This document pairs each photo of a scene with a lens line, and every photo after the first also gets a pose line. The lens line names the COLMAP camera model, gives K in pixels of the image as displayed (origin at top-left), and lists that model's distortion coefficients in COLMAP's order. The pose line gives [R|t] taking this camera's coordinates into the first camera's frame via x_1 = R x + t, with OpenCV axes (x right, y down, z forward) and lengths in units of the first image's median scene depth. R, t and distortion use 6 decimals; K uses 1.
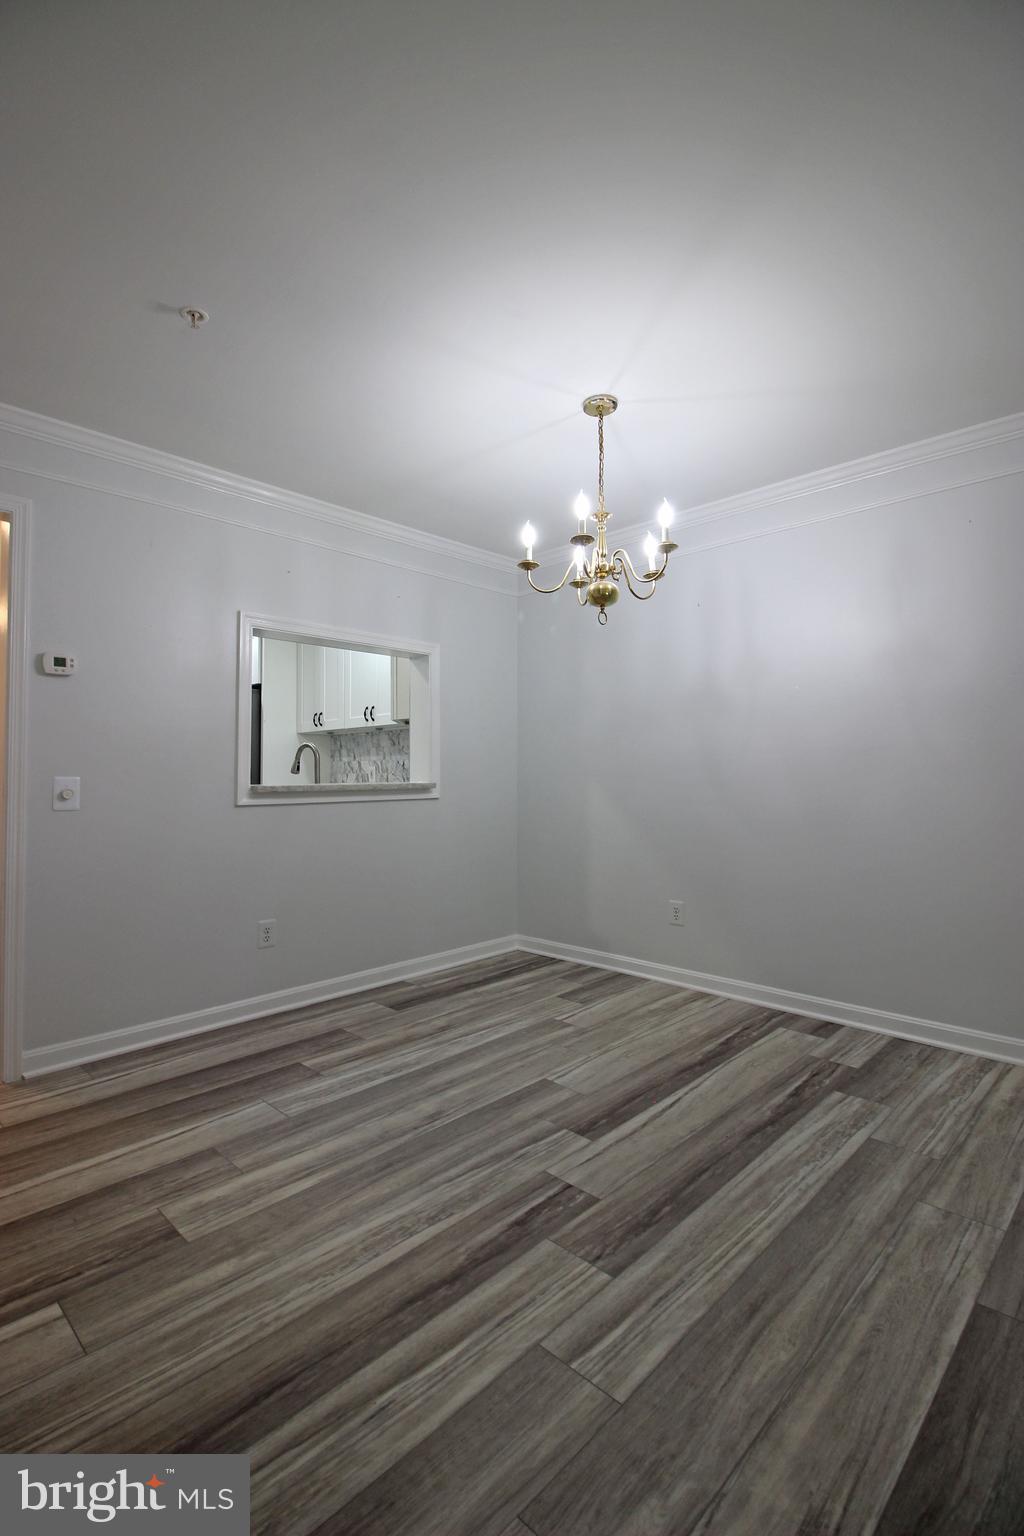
lens RADIAL K [[719.0, 0, 502.6], [0, 719.0, 760.9], [0, 0, 1]] dist [-0.001077, -0.010655]
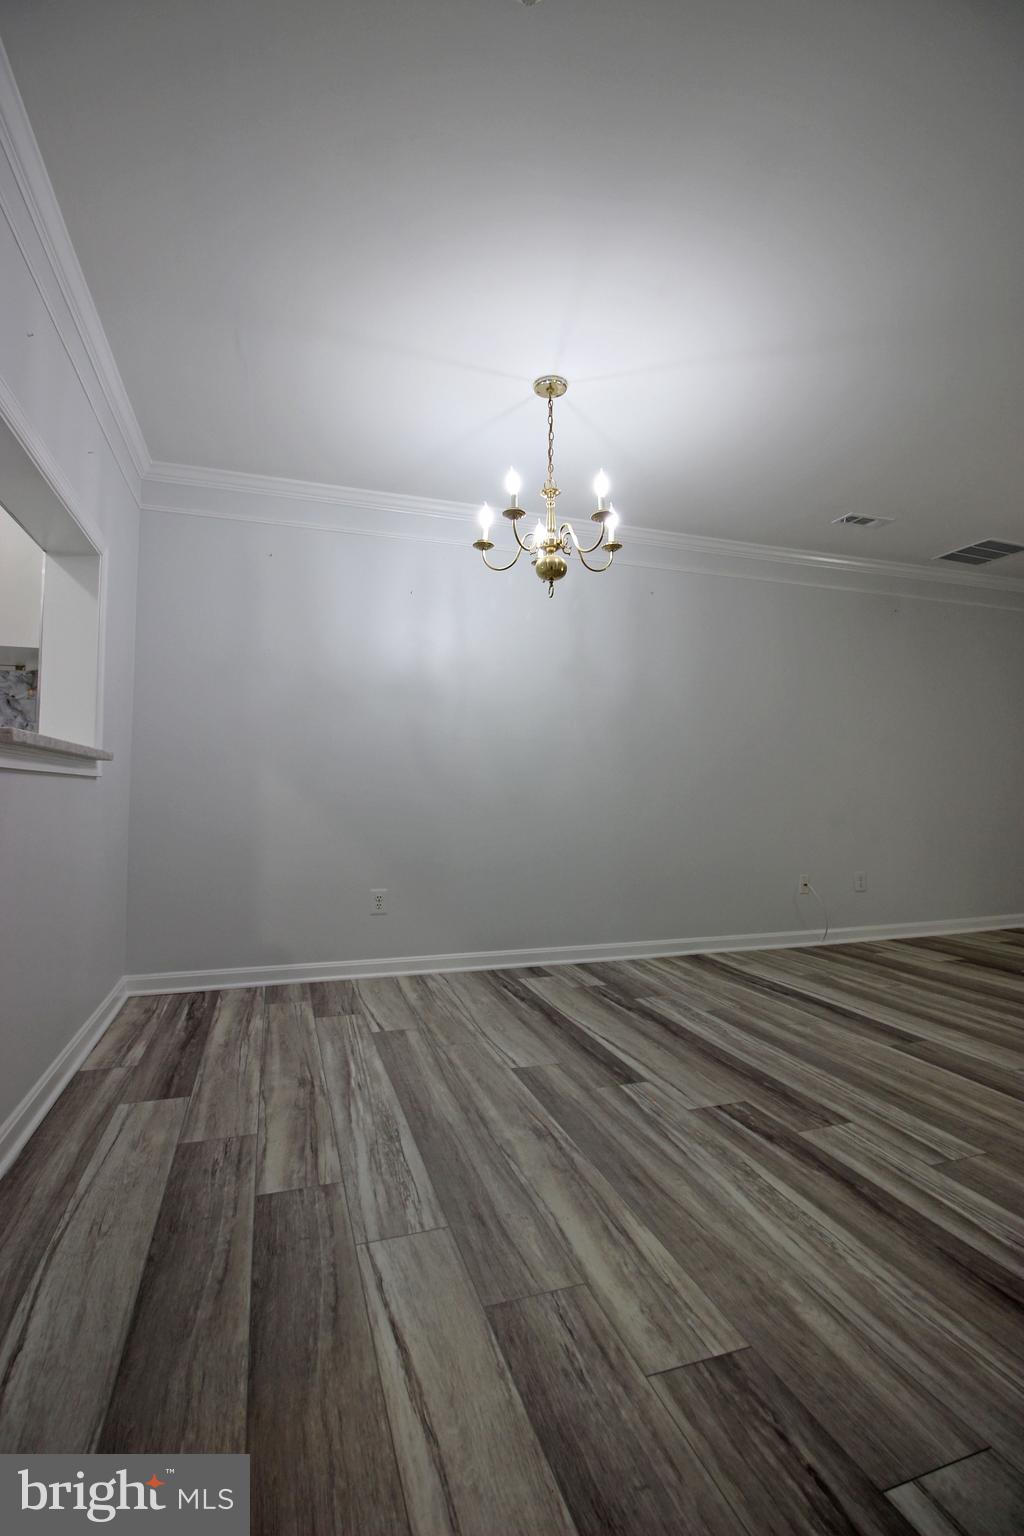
lens RADIAL K [[719.0, 0, 530.0], [0, 719.0, 720.6], [0, 0, 1]] dist [-0.001077, -0.010655]
pose [[0.442934, 0.099056, 0.891065, -0.871772], [-0.021772, 0.994773, -0.099762, 0.105108], [-0.896290, 0.024788, 0.442775, 0.629237]]
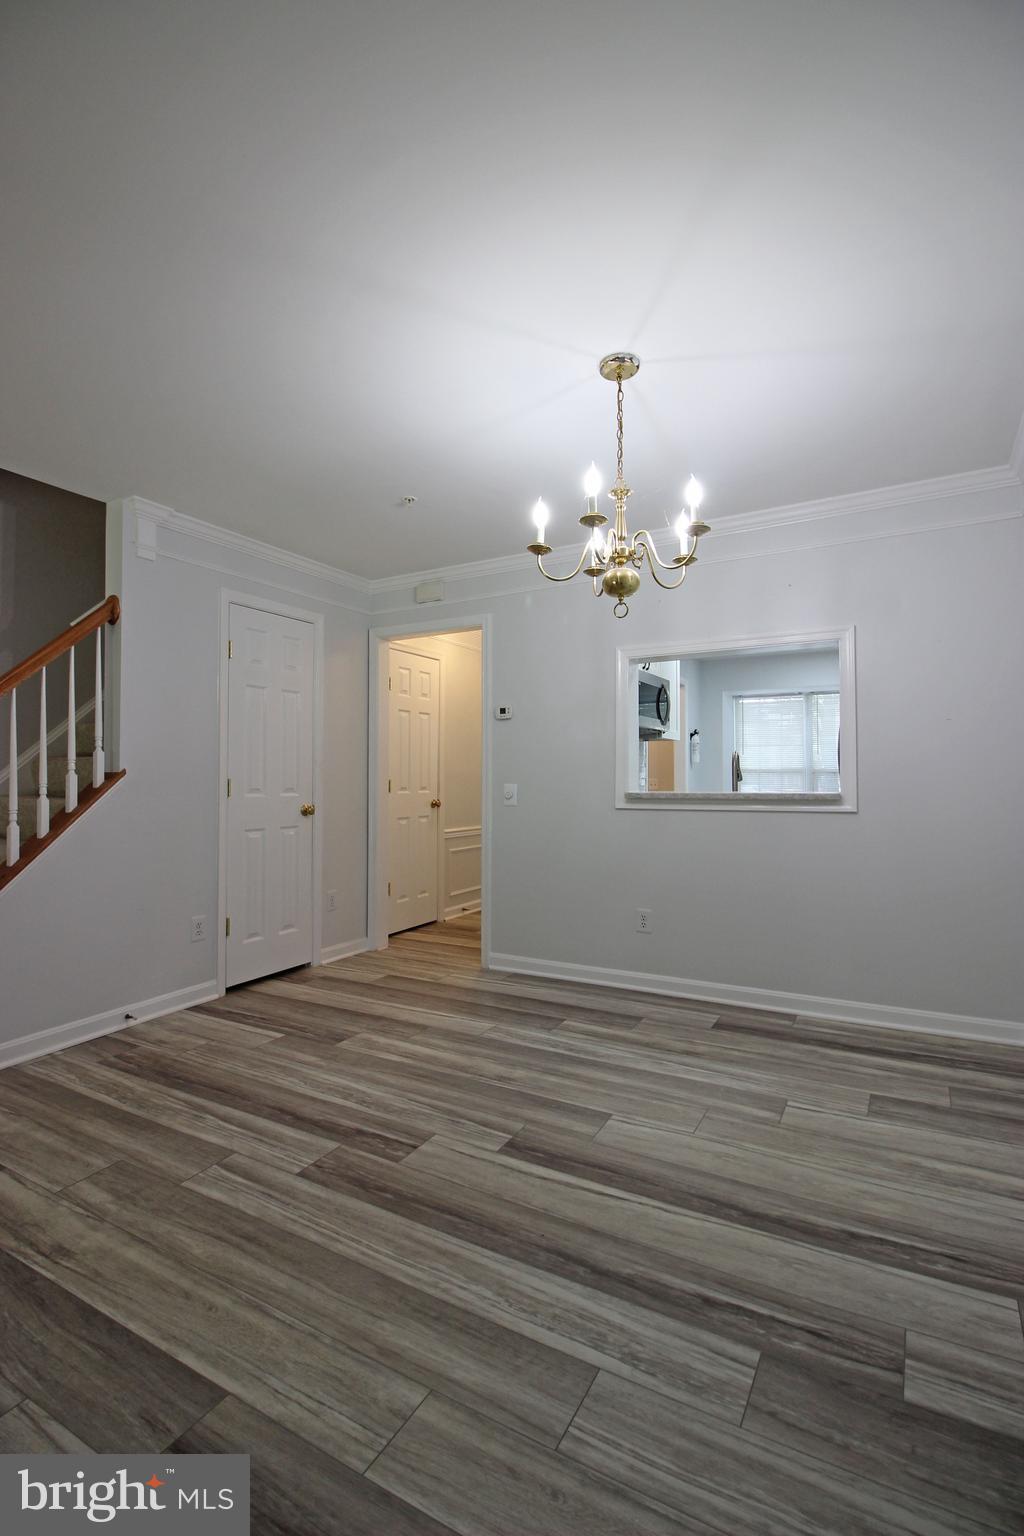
lens RADIAL K [[719.0, 0, 517.3], [0, 719.0, 764.9], [0, 0, 1]] dist [-0.001077, -0.010655]
pose [[0.251480, -0.011584, -0.967793, 1.044263], [0.022455, 0.999729, -0.006131, -0.011165], [0.967602, -0.020190, 0.251672, 0.727543]]
